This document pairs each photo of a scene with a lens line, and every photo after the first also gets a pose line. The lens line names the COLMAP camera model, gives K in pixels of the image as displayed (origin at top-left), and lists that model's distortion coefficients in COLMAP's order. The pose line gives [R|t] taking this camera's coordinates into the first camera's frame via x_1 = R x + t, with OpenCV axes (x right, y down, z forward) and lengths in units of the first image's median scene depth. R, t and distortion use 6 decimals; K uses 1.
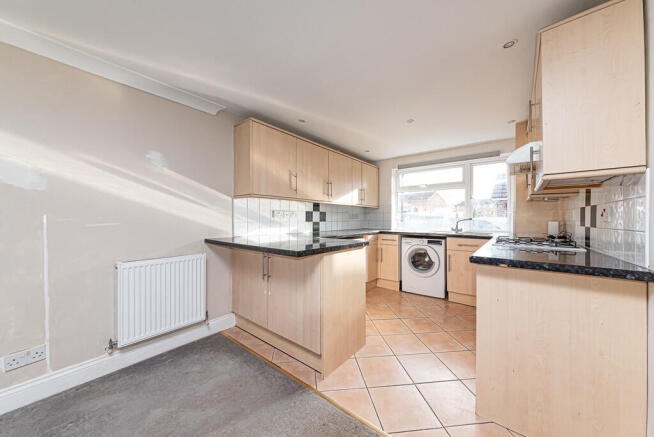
lens RADIAL K [[234.8, 0, 329.5], [0, 234.8, 215.7], [0, 0, 1]] dist [-0.019086, 0.000004]
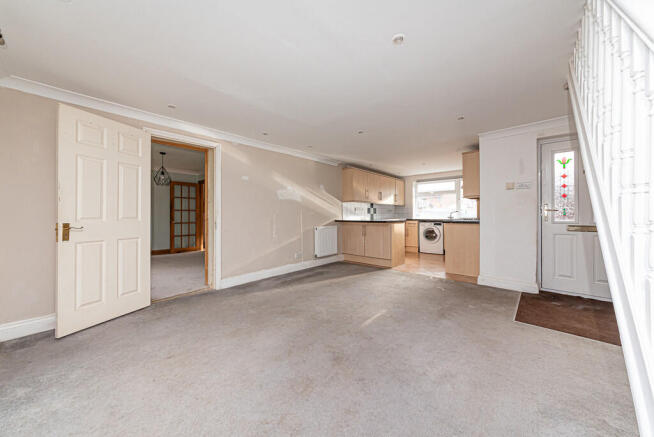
lens RADIAL K [[234.8, 0, 329.5], [0, 234.8, 215.7], [0, 0, 1]] dist [-0.019086, 0.000004]
pose [[0.998299, -0.008820, -0.057626, -0.288172], [0.009520, 0.999884, 0.011877, 0.017054], [0.057514, -0.012406, 0.998268, -0.867870]]
